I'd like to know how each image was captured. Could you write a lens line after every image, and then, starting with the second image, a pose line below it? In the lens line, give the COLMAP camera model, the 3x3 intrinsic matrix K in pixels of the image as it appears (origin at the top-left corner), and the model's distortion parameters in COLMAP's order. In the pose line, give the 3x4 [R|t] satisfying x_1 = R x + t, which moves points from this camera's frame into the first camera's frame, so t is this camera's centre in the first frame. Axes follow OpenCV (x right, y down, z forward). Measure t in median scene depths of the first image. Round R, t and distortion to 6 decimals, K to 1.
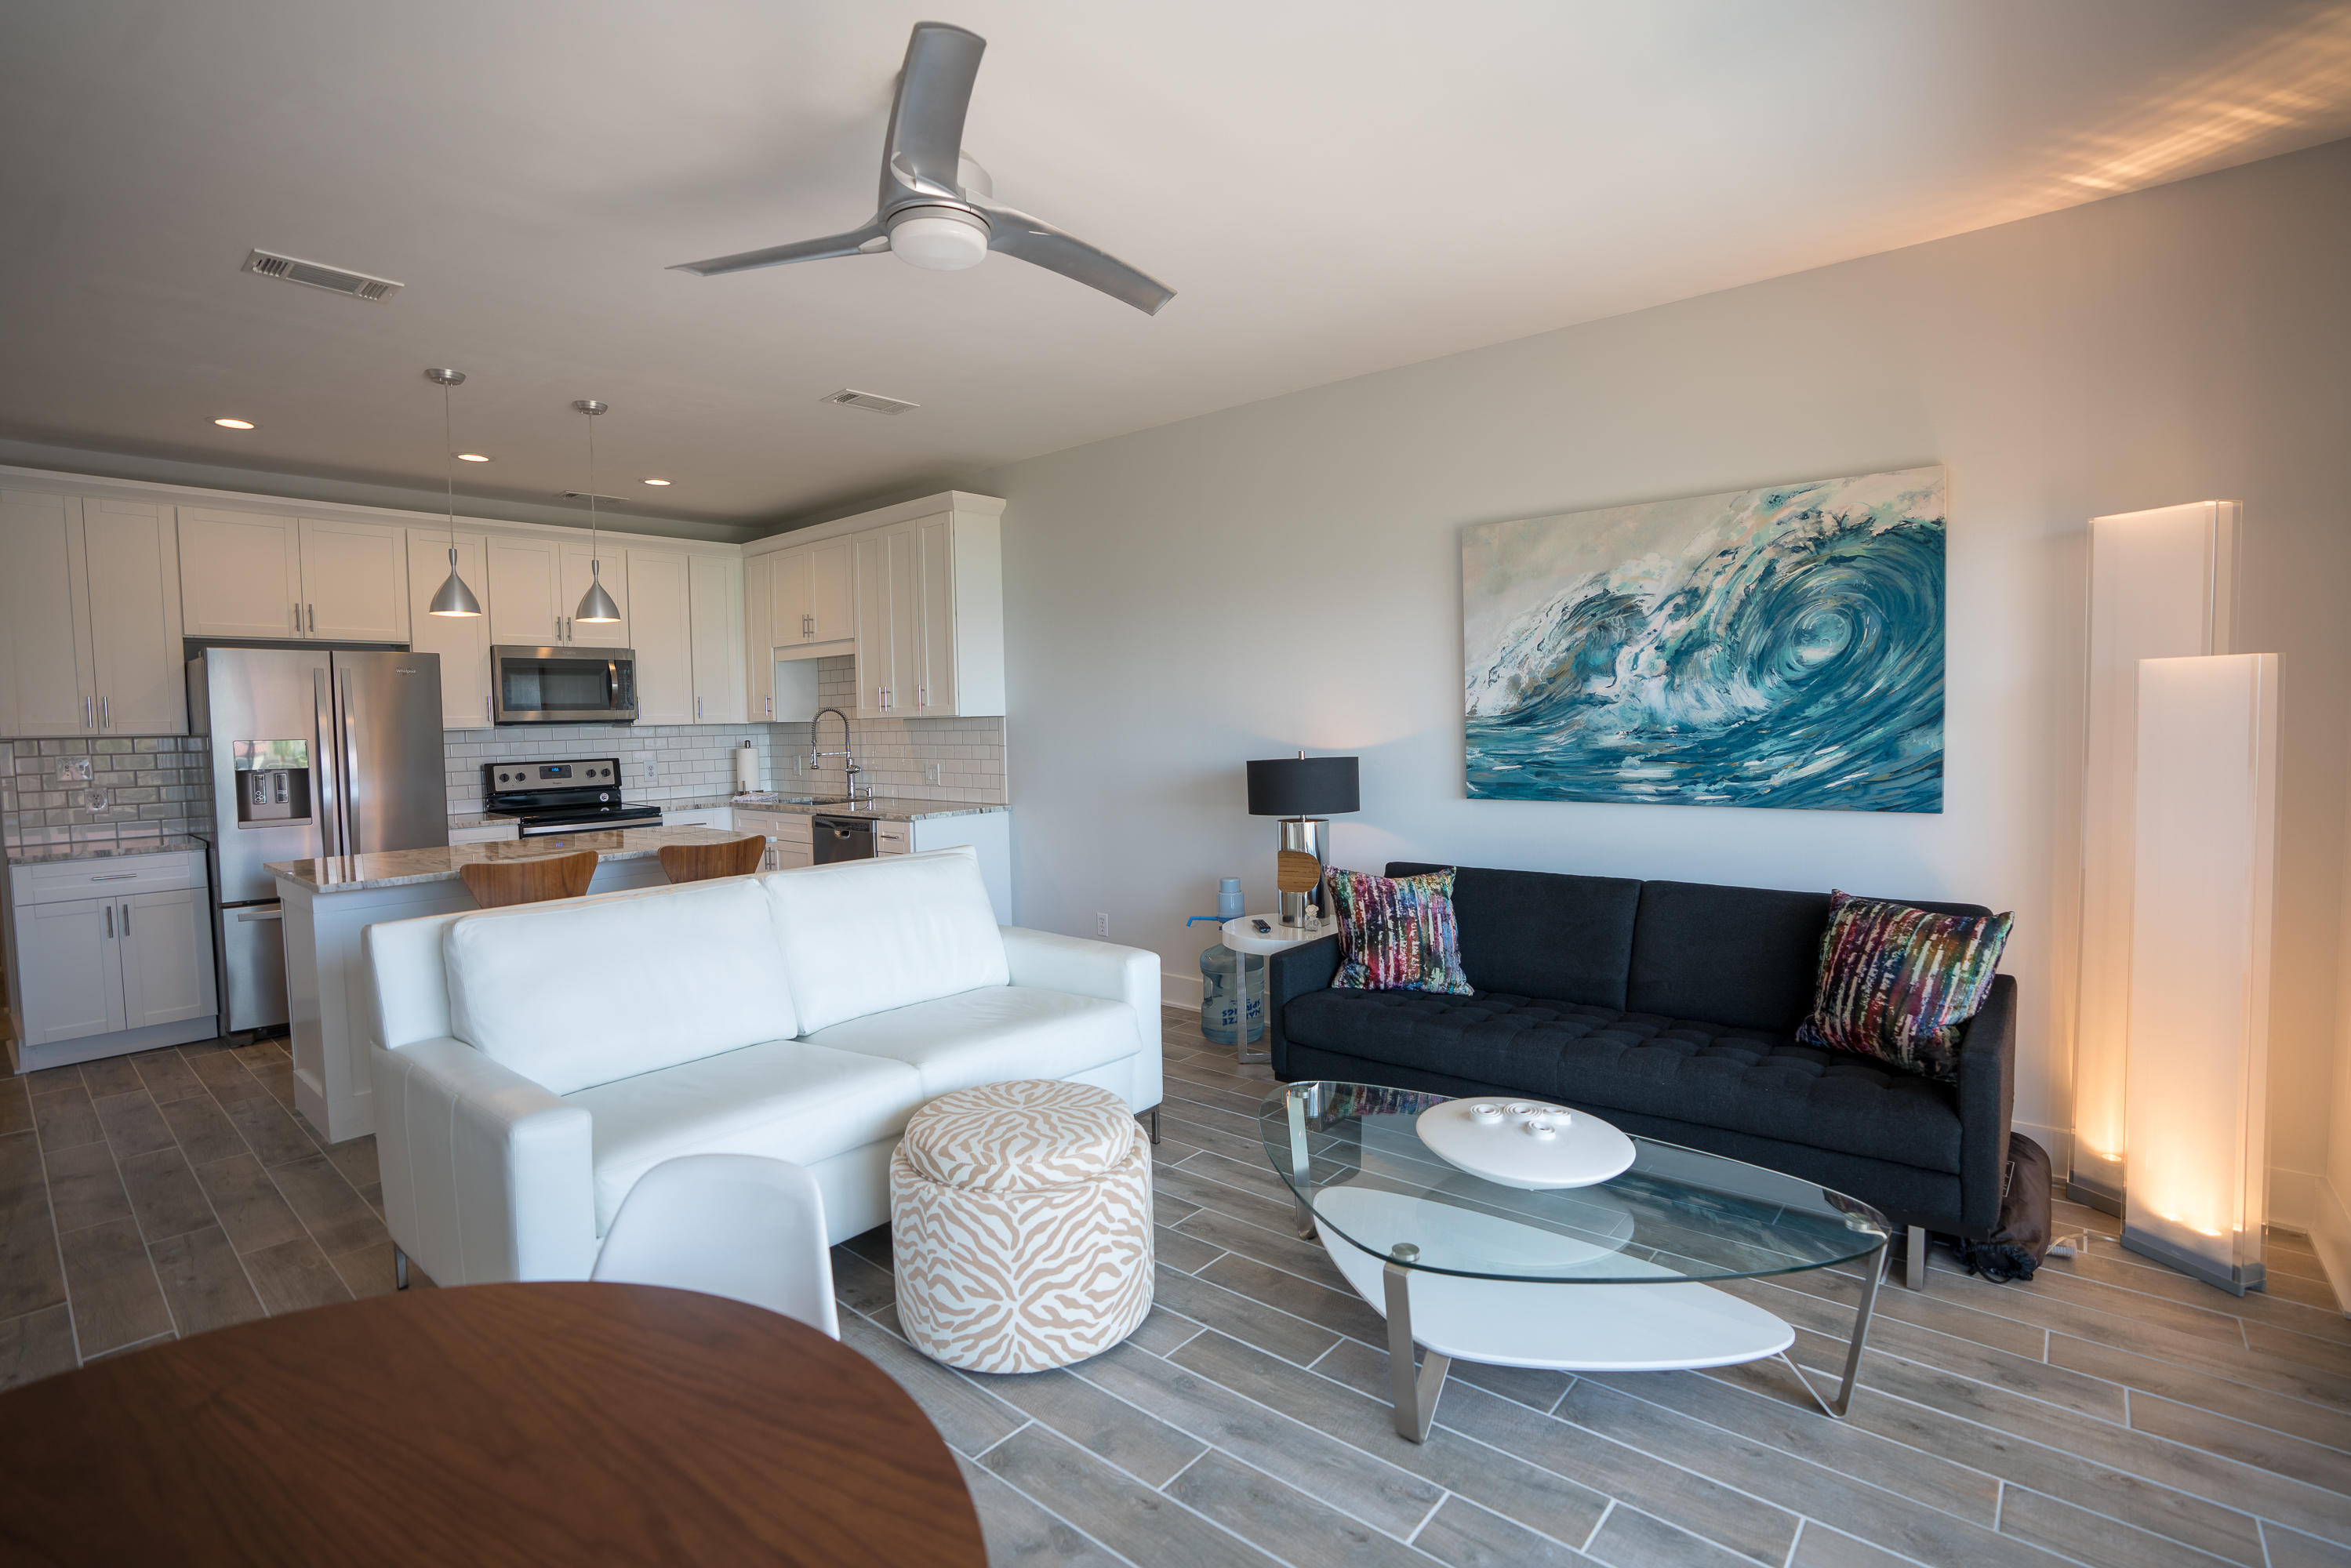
lens RADIAL K [[1081.6, 0, 1178.7], [0, 1081.6, 777.7], [0, 0, 1]] dist [-0.069423, 0.026374]
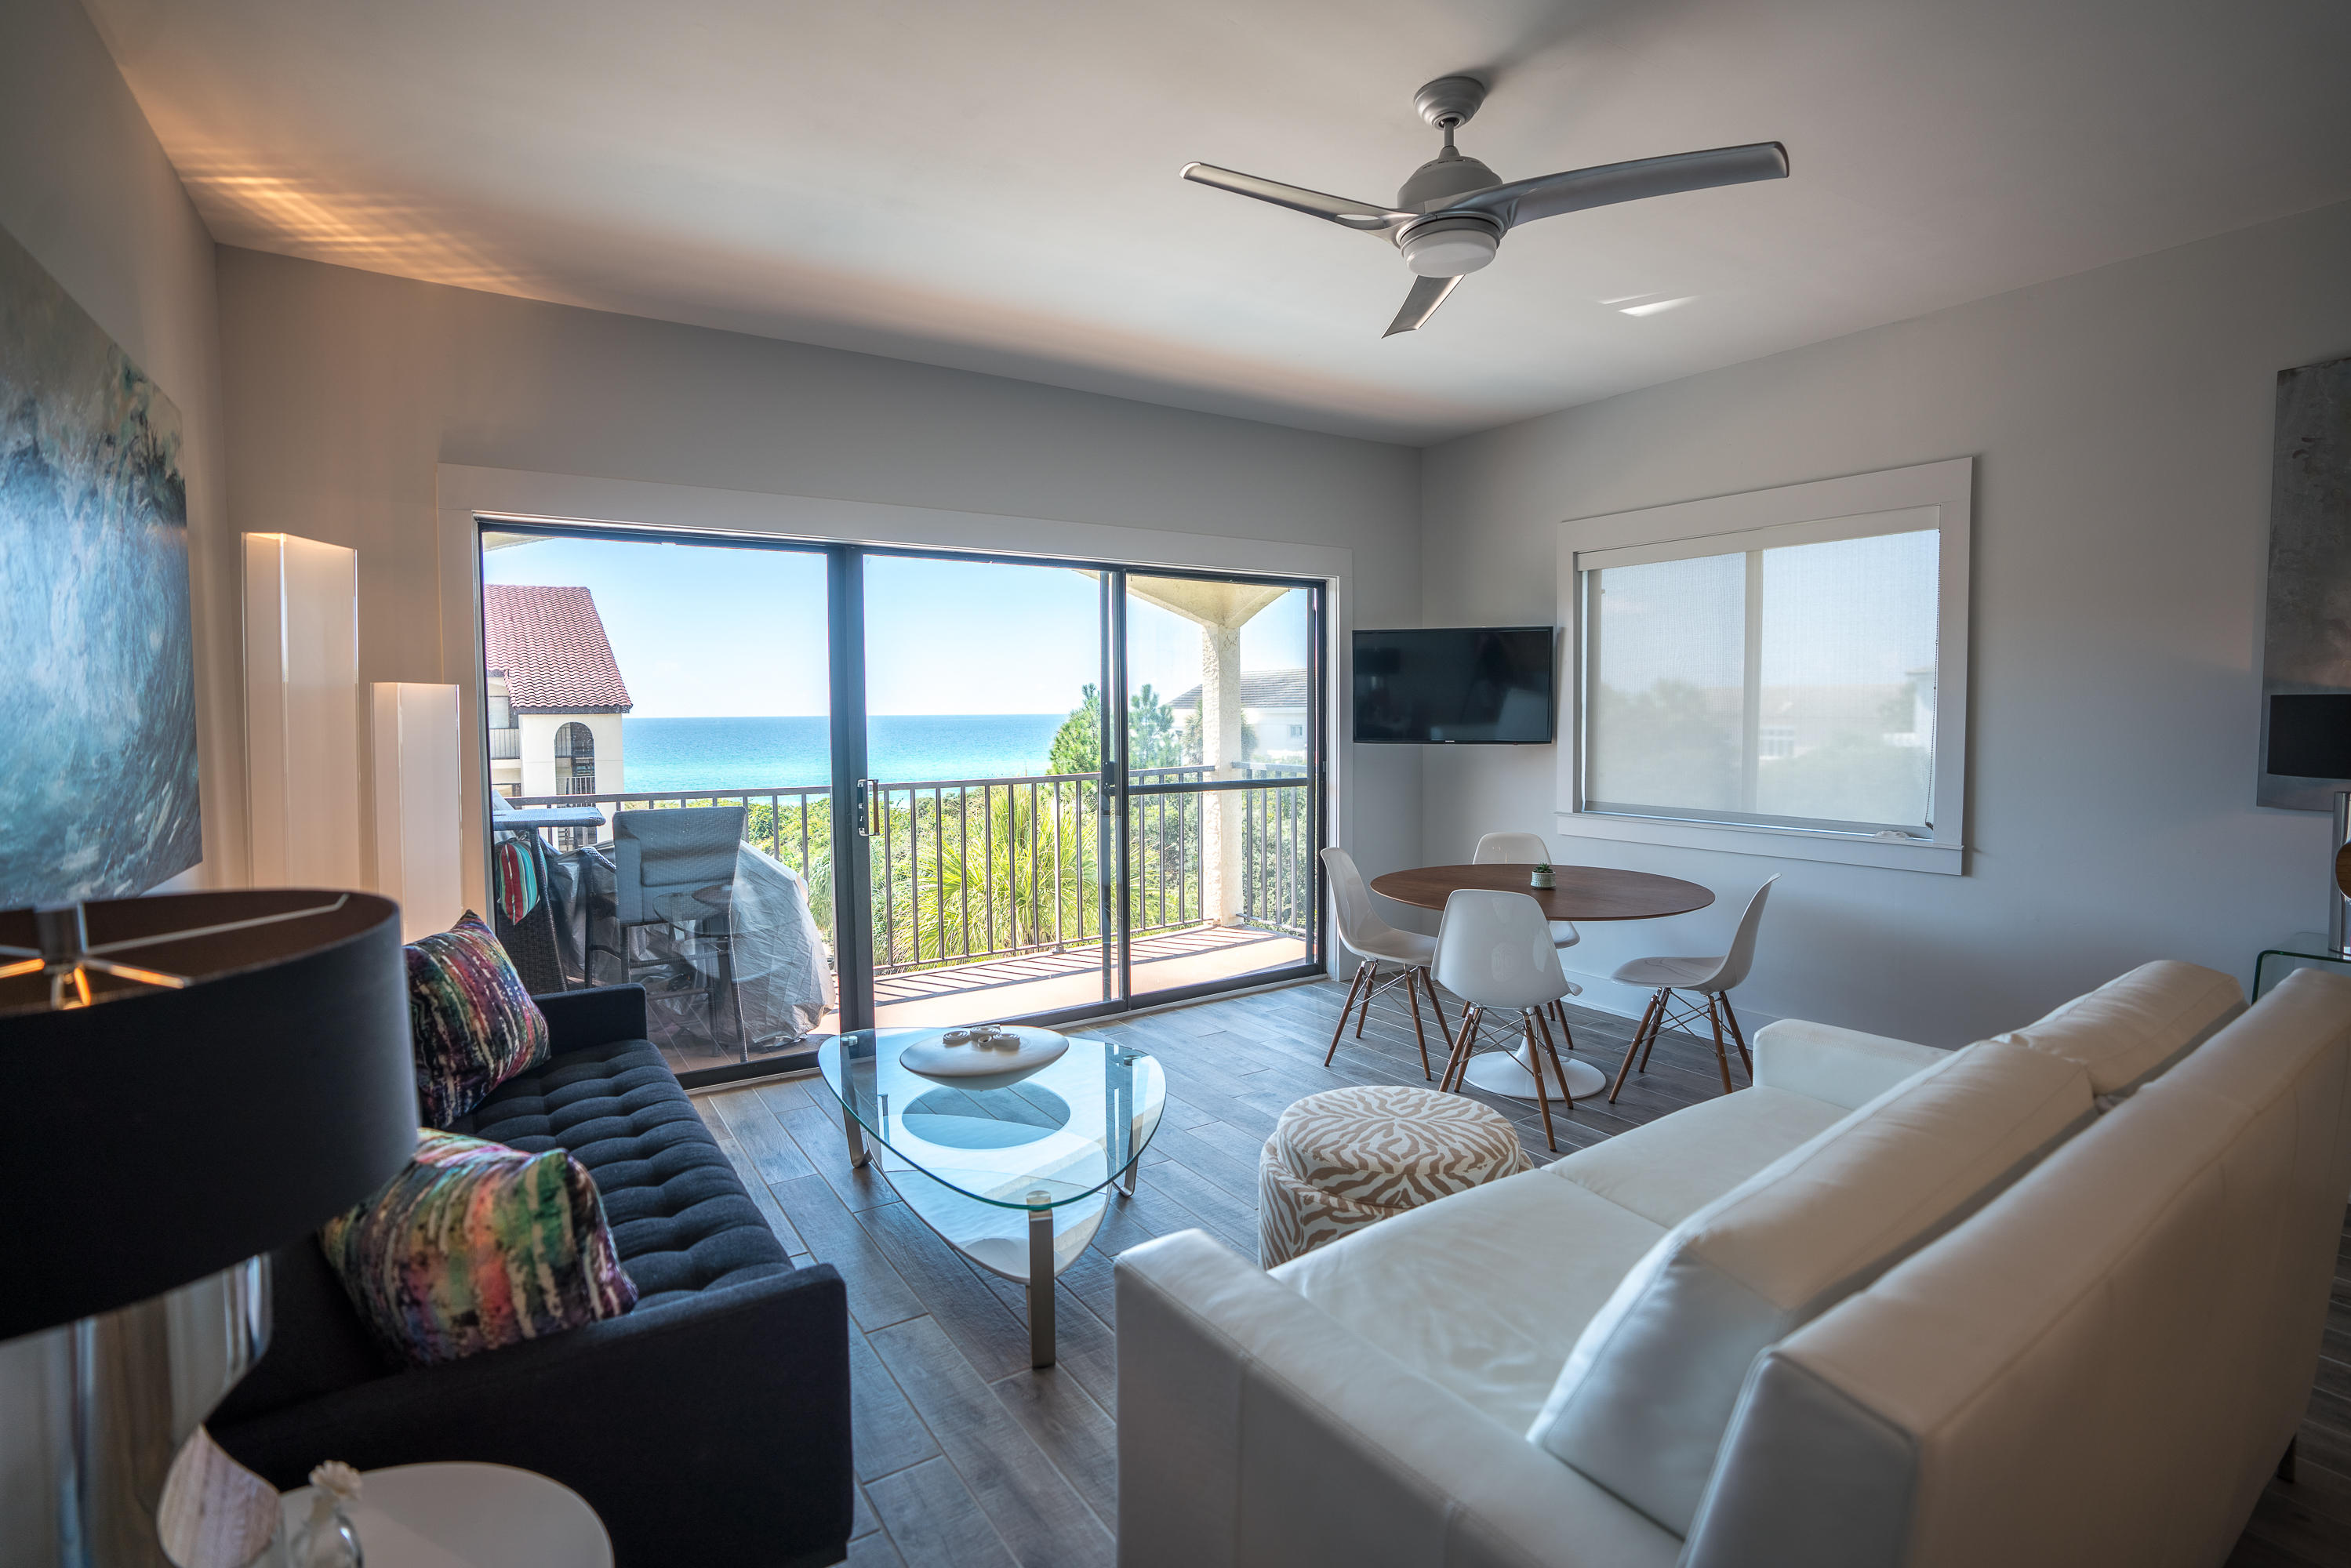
lens RADIAL K [[1081.6, 0, 1178.7], [0, 1081.6, 777.7], [0, 0, 1]] dist [-0.069423, 0.026374]
pose [[-0.961777, 0.010479, 0.273633, -0.143733], [0.042065, 0.993061, 0.109822, -0.065830], [-0.270583, 0.117135, -0.955544, 1.230953]]
